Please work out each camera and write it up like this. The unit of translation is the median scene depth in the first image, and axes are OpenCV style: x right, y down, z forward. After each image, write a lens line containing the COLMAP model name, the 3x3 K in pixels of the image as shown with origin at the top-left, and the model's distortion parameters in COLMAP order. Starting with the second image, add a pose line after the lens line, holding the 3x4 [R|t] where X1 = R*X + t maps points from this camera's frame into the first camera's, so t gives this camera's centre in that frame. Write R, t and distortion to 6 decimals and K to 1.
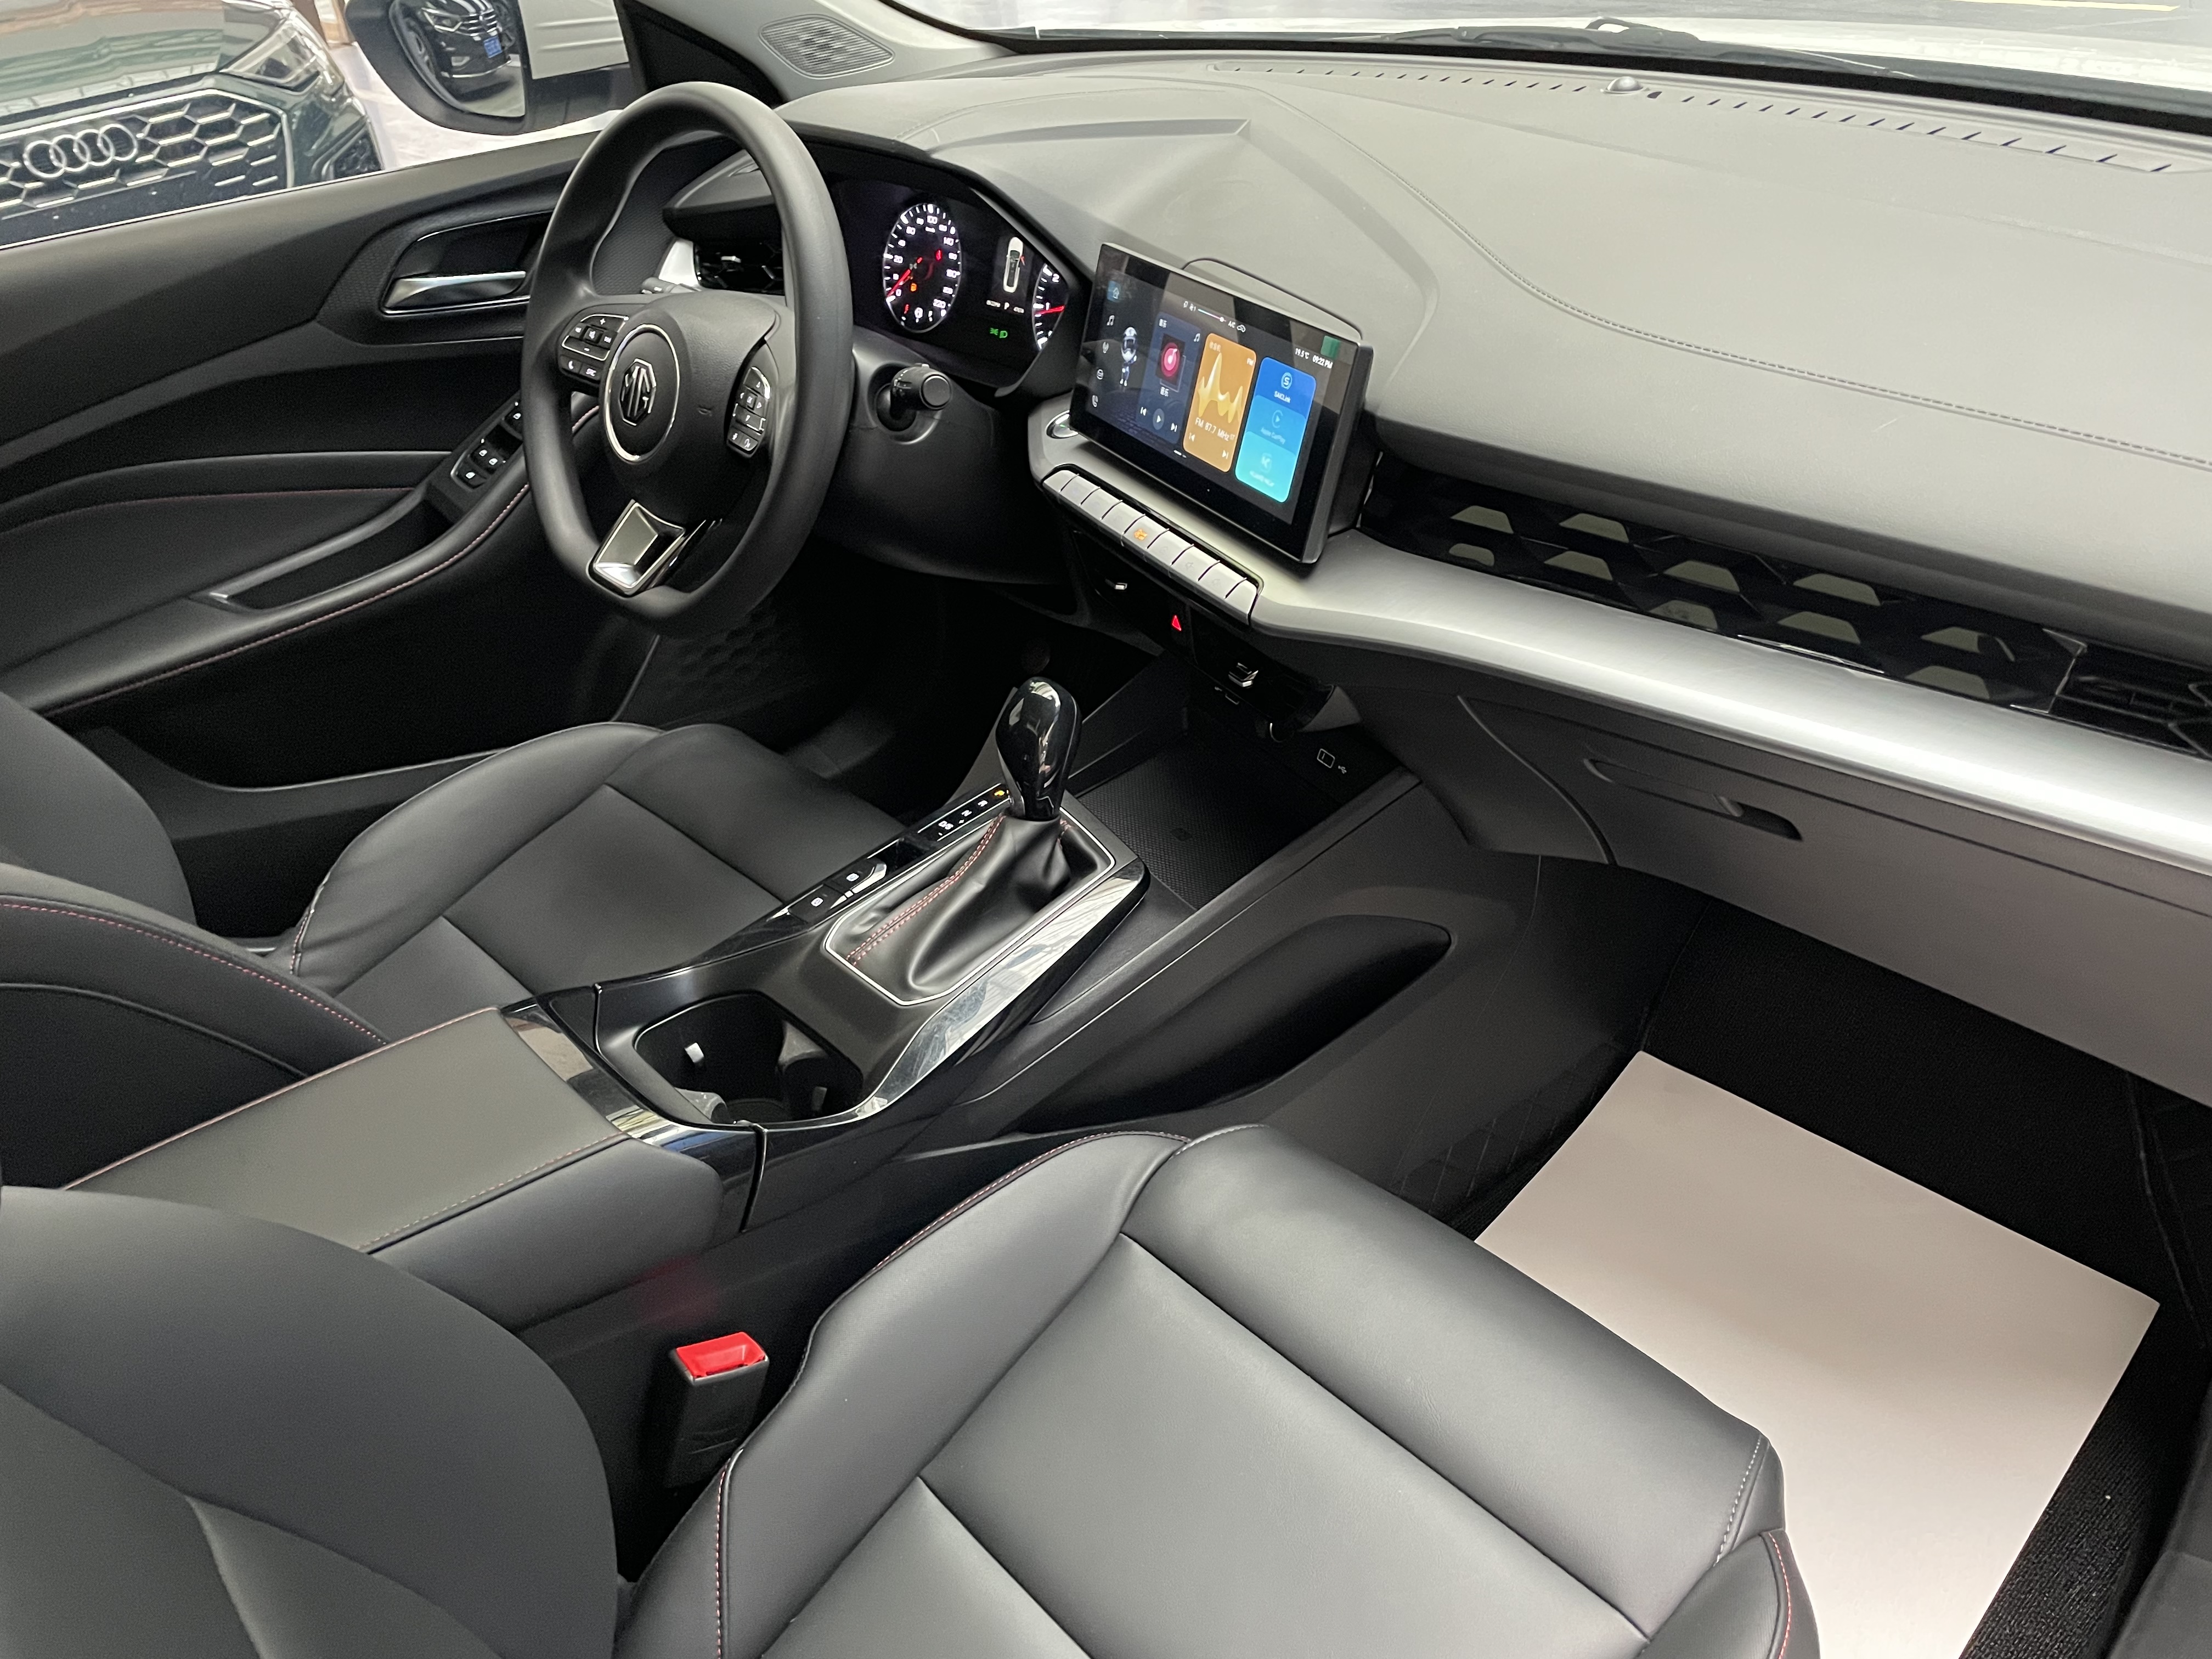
lens RADIAL K [[1662.6, 0, 1112.7], [0, 1662.6, 828.7], [0, 0, 1]] dist [0.073396, -0.092294]
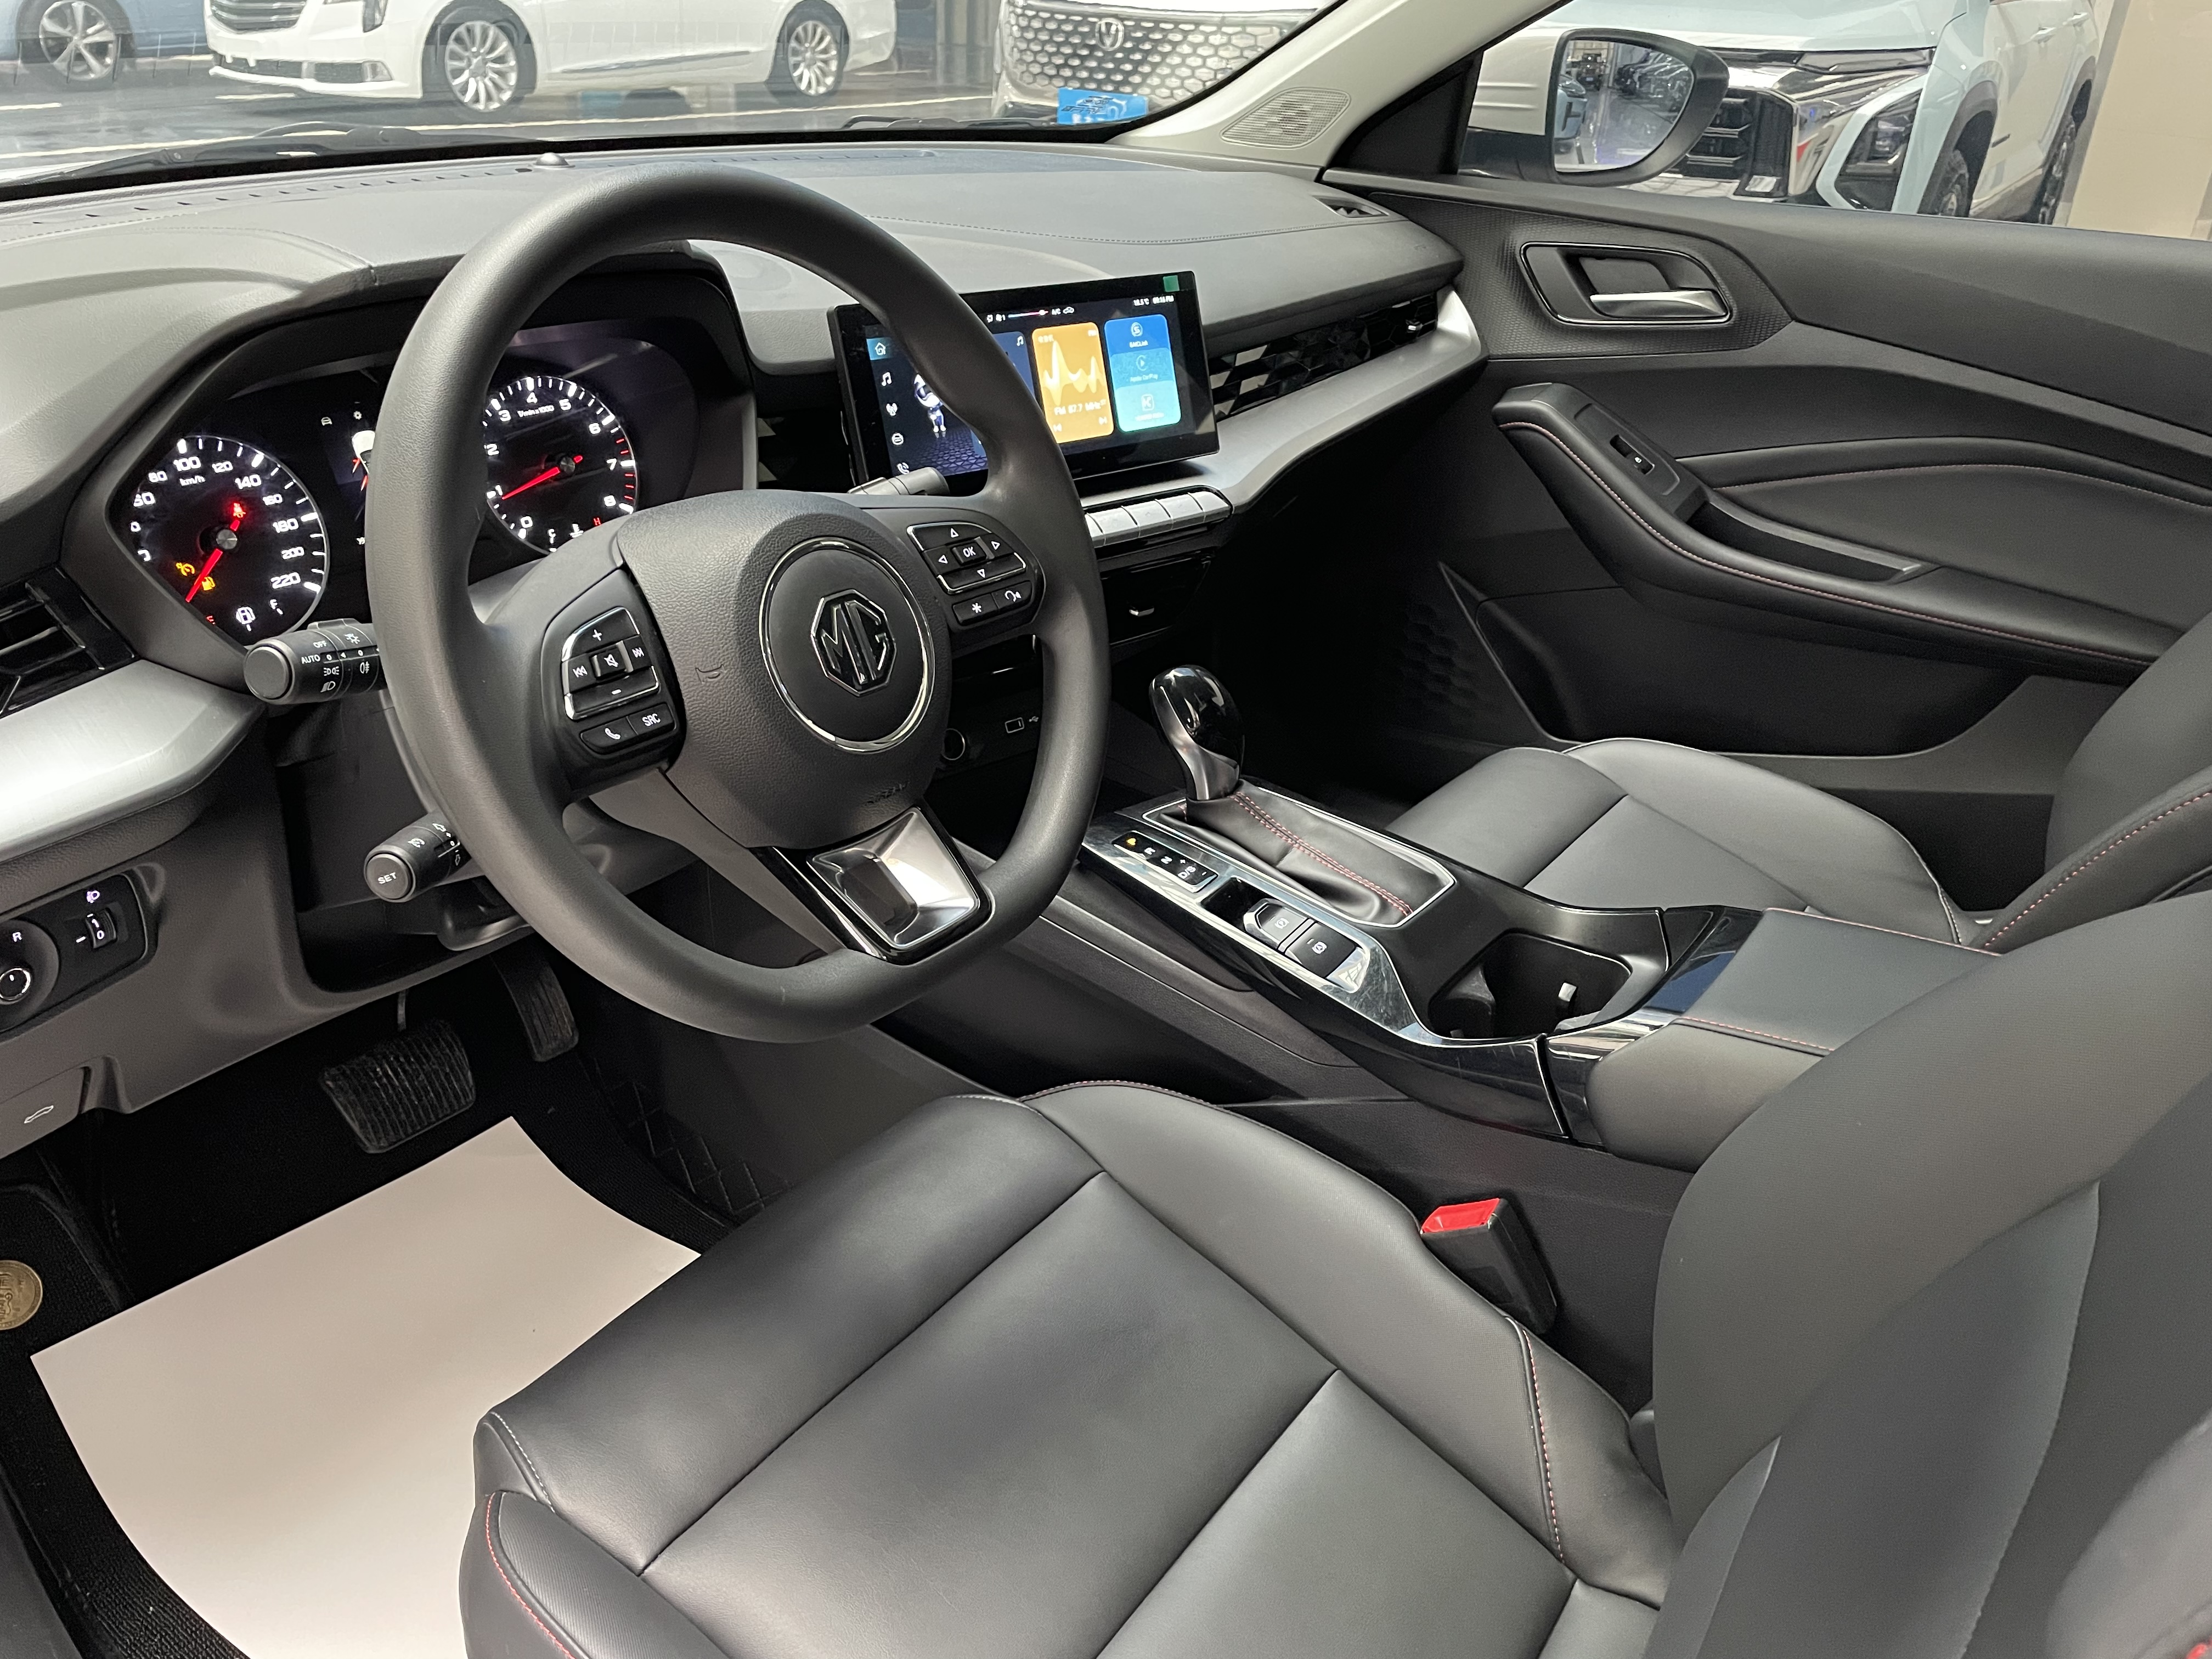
lens RADIAL K [[1662.6, 0, 1112.7], [0, 1662.6, 828.7], [0, 0, 1]] dist [0.073396, -0.092294]
pose [[-0.181934, -0.393602, 0.901098, -0.765957], [0.520049, 0.739226, 0.427895, -0.365171], [-0.834535, 0.546464, 0.070202, 0.787561]]
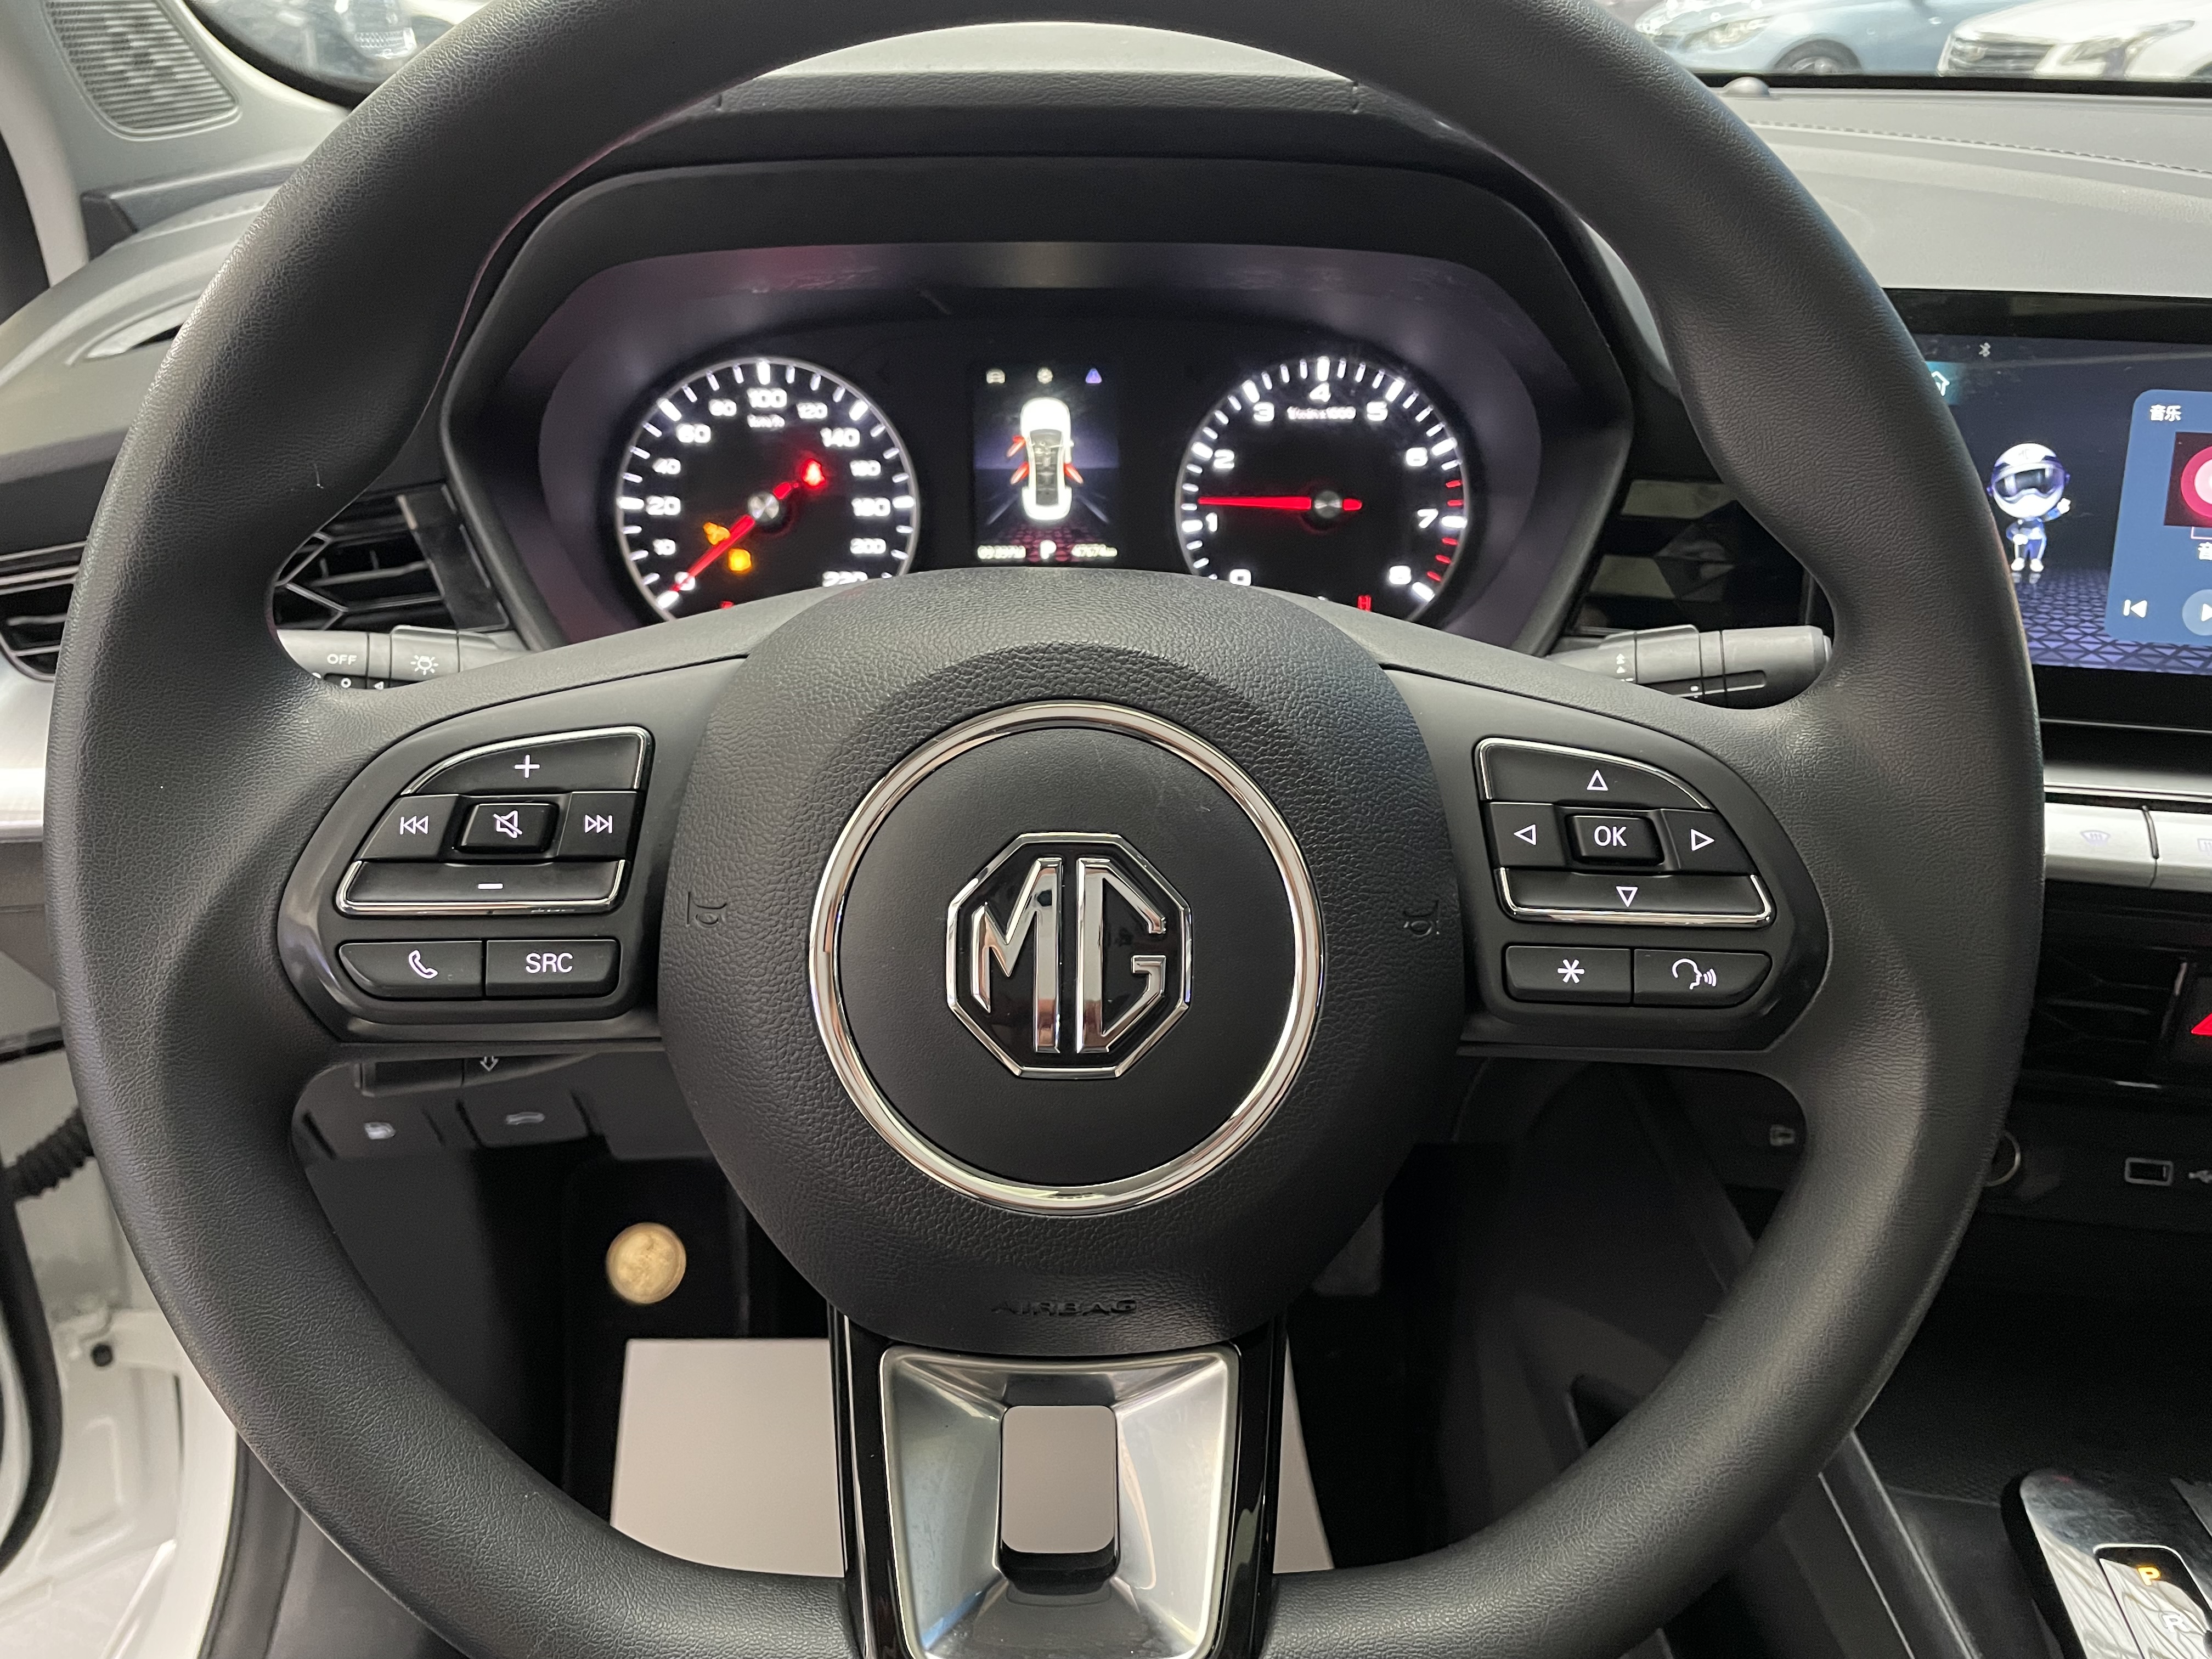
lens RADIAL K [[1685.0, 0, 1108.6], [0, 1685.0, 844.2], [0, 0, 1]] dist [0.093584, -0.136532]
pose [[0.652407, -0.271574, 0.707540, -0.399385], [0.378527, 0.925569, 0.006228, -0.236845], [-0.656569, 0.263760, 0.706645, 0.692890]]
